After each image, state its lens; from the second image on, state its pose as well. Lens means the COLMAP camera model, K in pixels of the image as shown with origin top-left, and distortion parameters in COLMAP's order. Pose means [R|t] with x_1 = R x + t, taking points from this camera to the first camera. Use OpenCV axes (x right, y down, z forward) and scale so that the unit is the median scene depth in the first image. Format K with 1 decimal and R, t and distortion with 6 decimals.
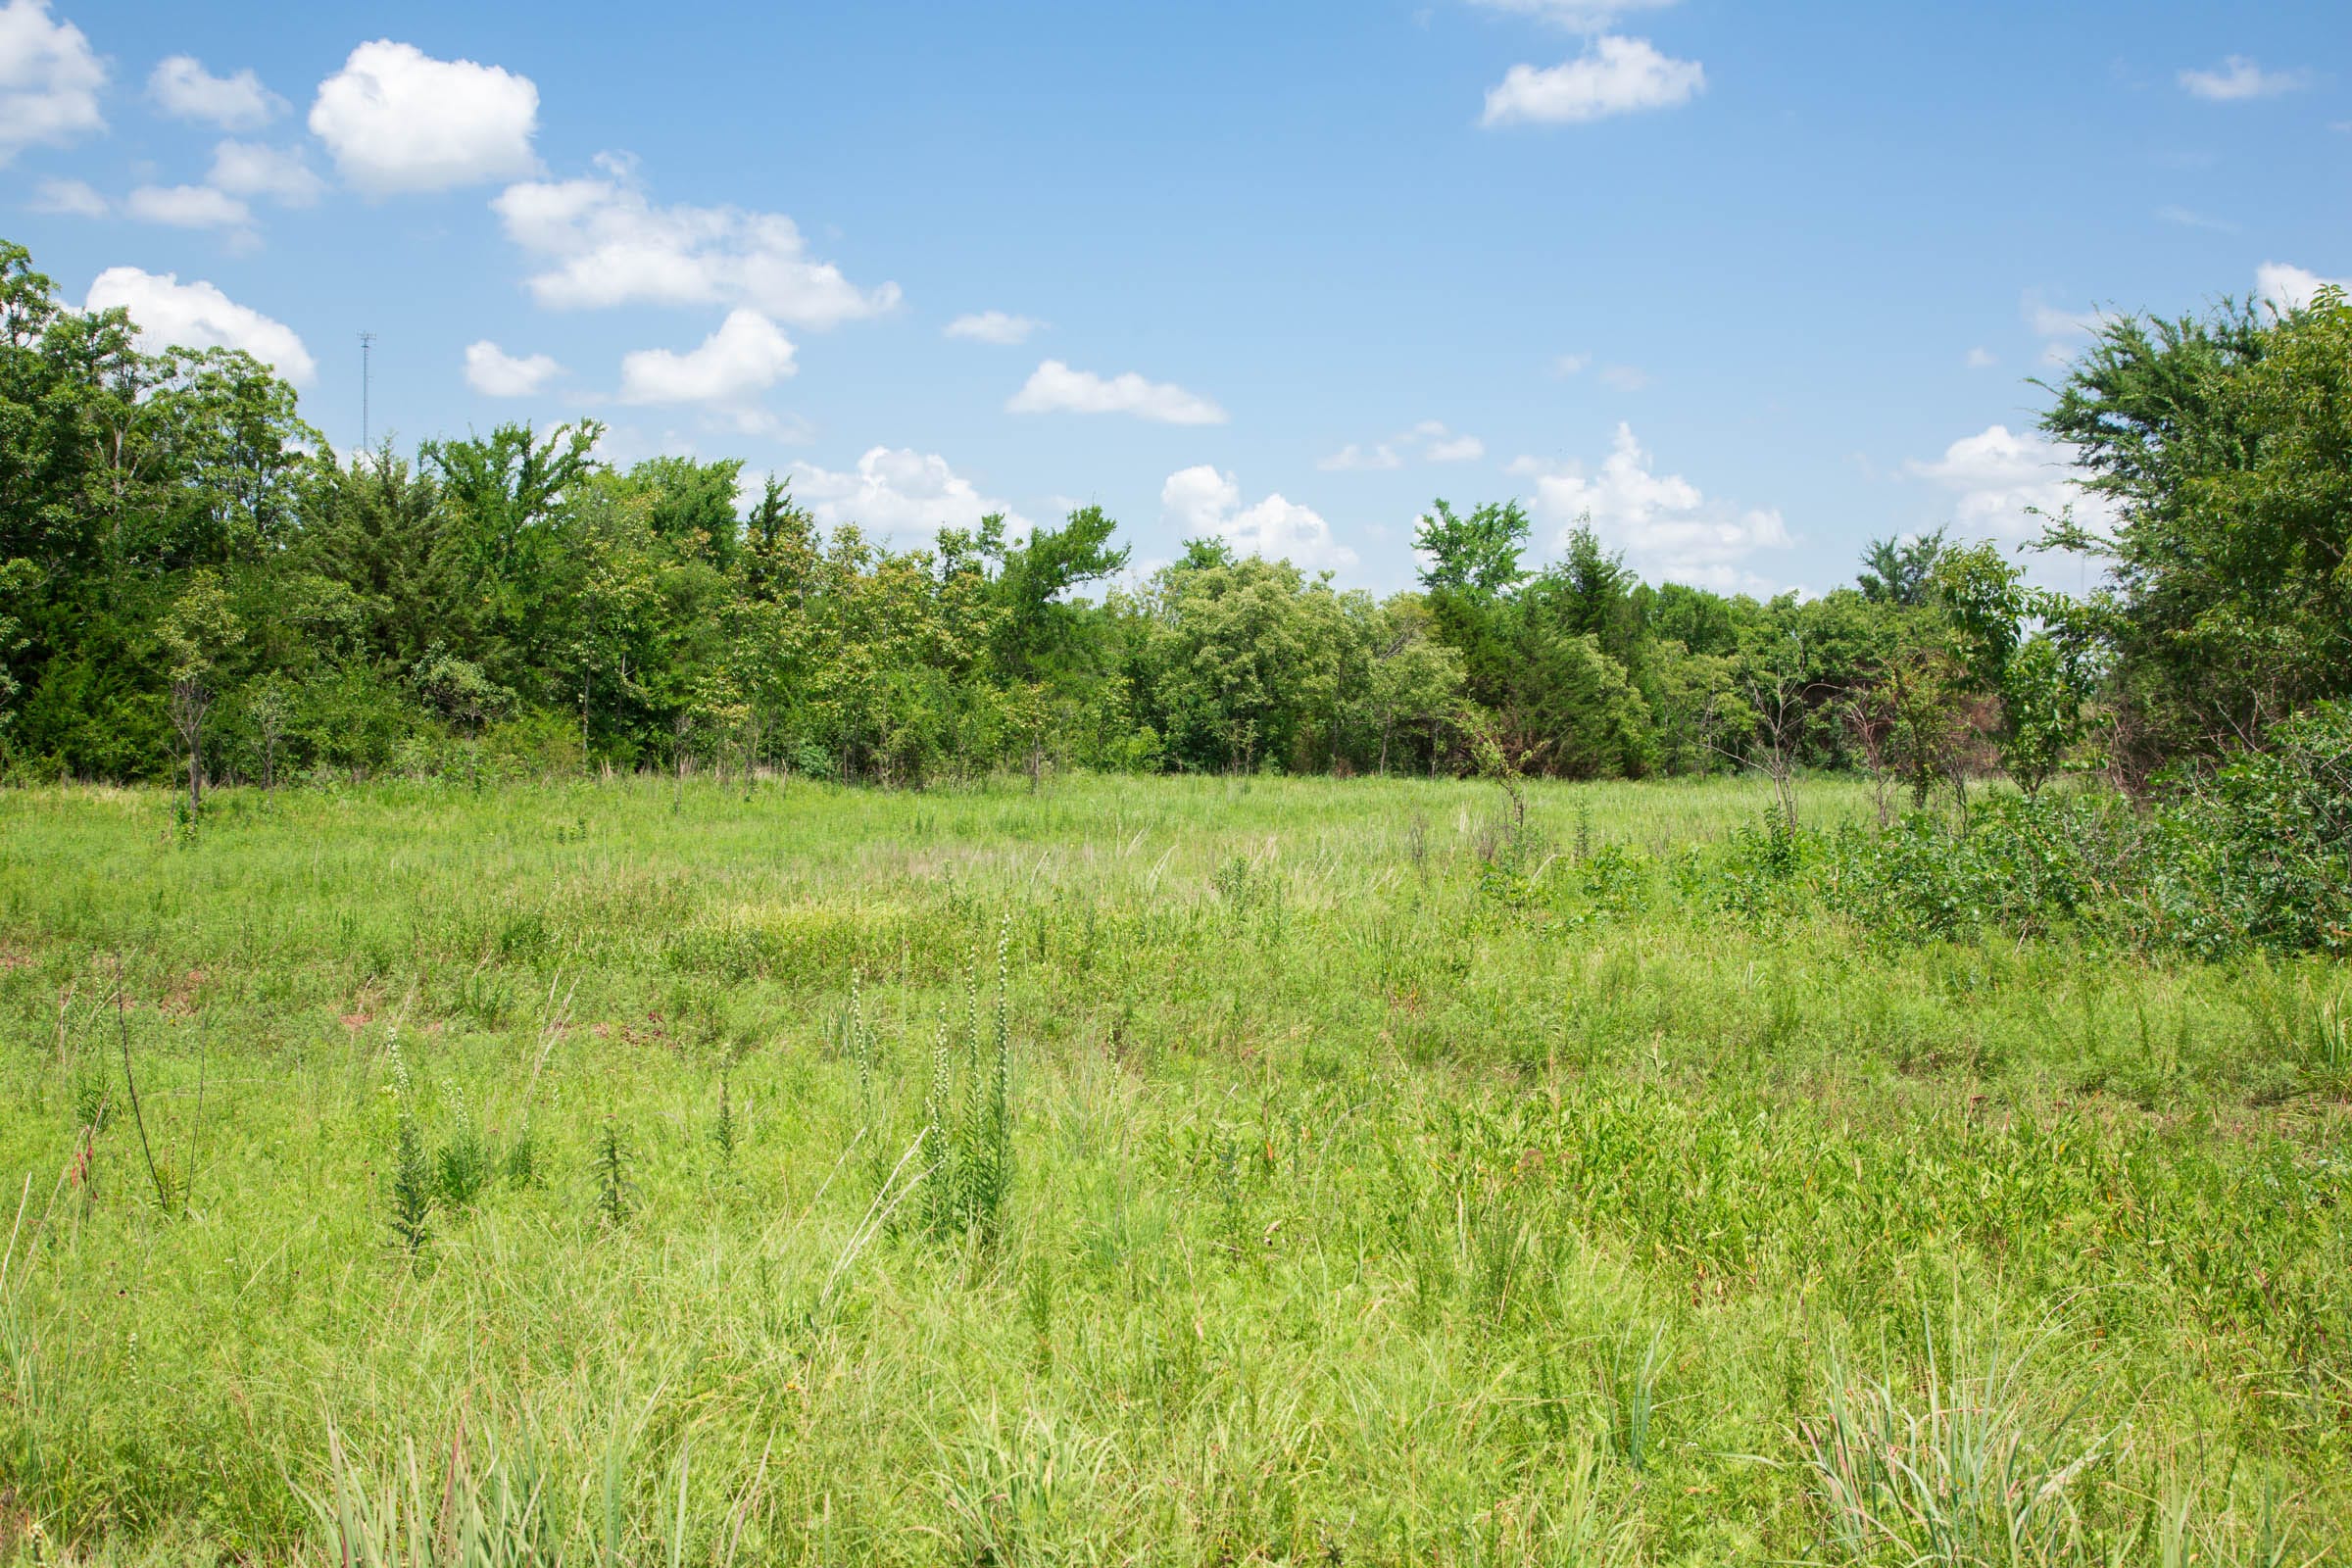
lens RADIAL K [[2970.9, 0, 1176.0], [0, 2970.9, 784.0], [0, 0, 1]] dist [0.155778, -0.000065]
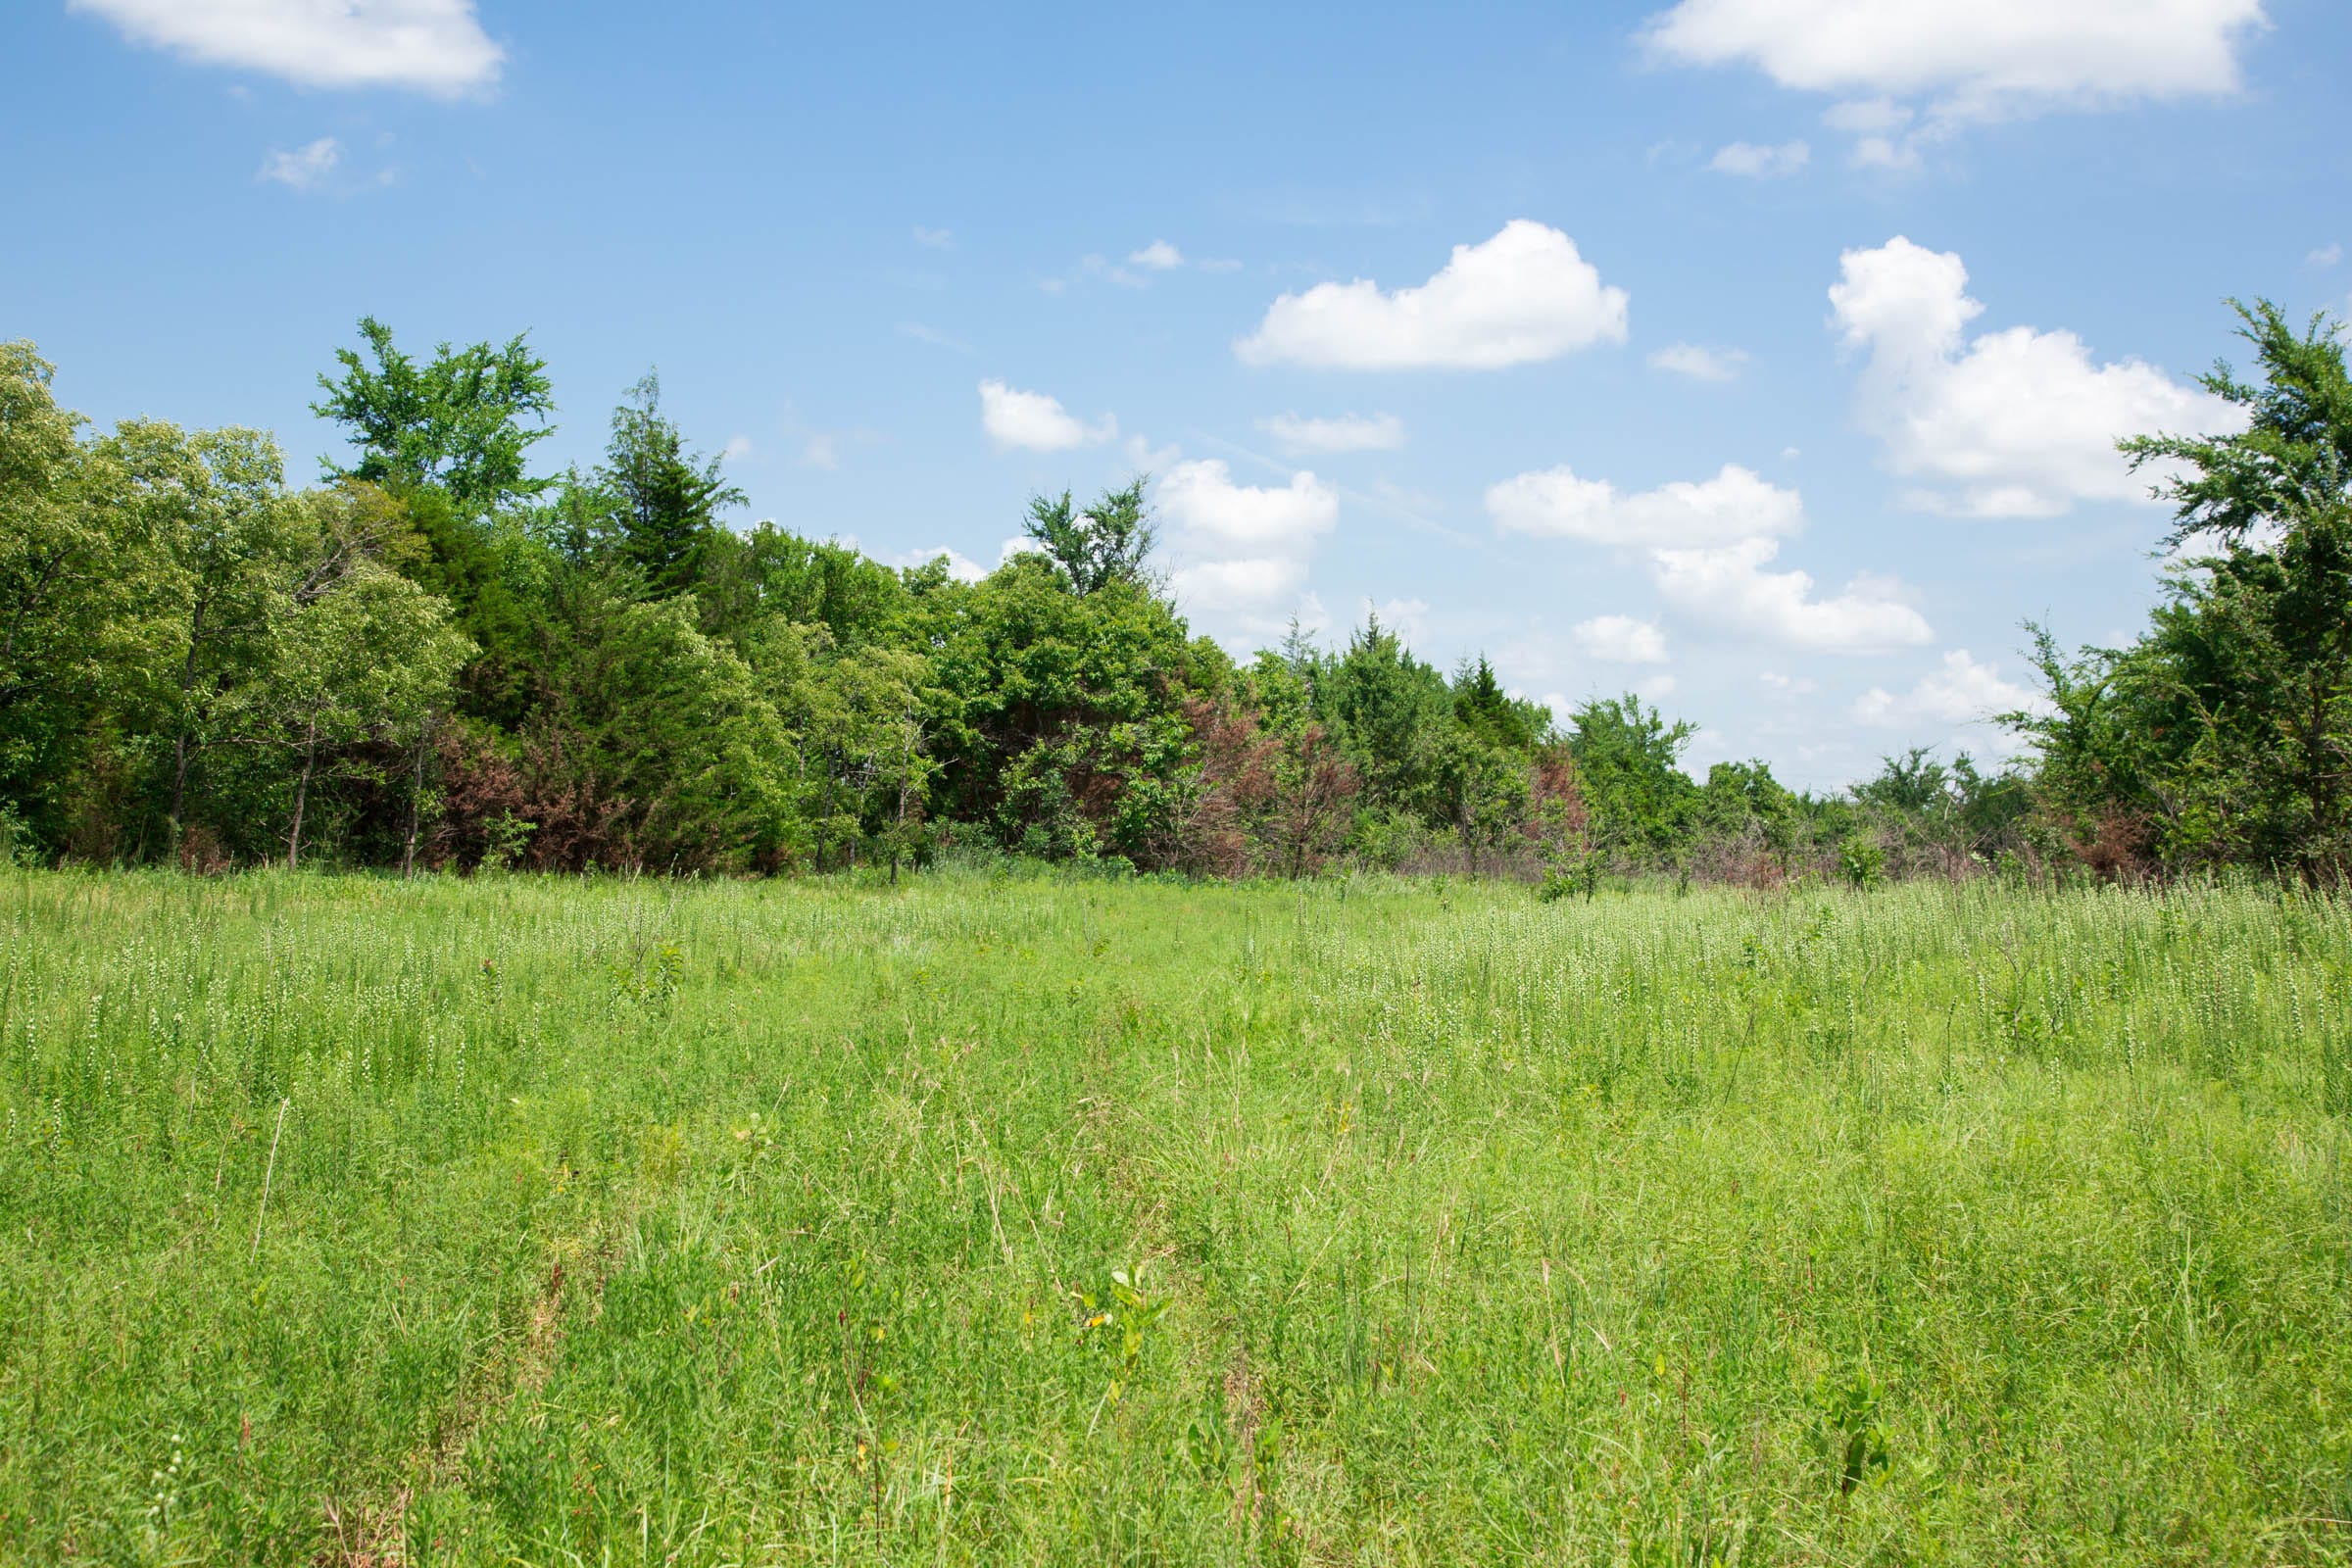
lens RADIAL K [[2970.9, 0, 1176.0], [0, 2970.9, 784.0], [0, 0, 1]] dist [0.155778, -0.000065]
pose [[0.916277, 0.016276, 0.400214, 0.010279], [-0.003954, 0.999493, -0.031595, -0.001501], [-0.400526, 0.027367, 0.915877, 0.480229]]
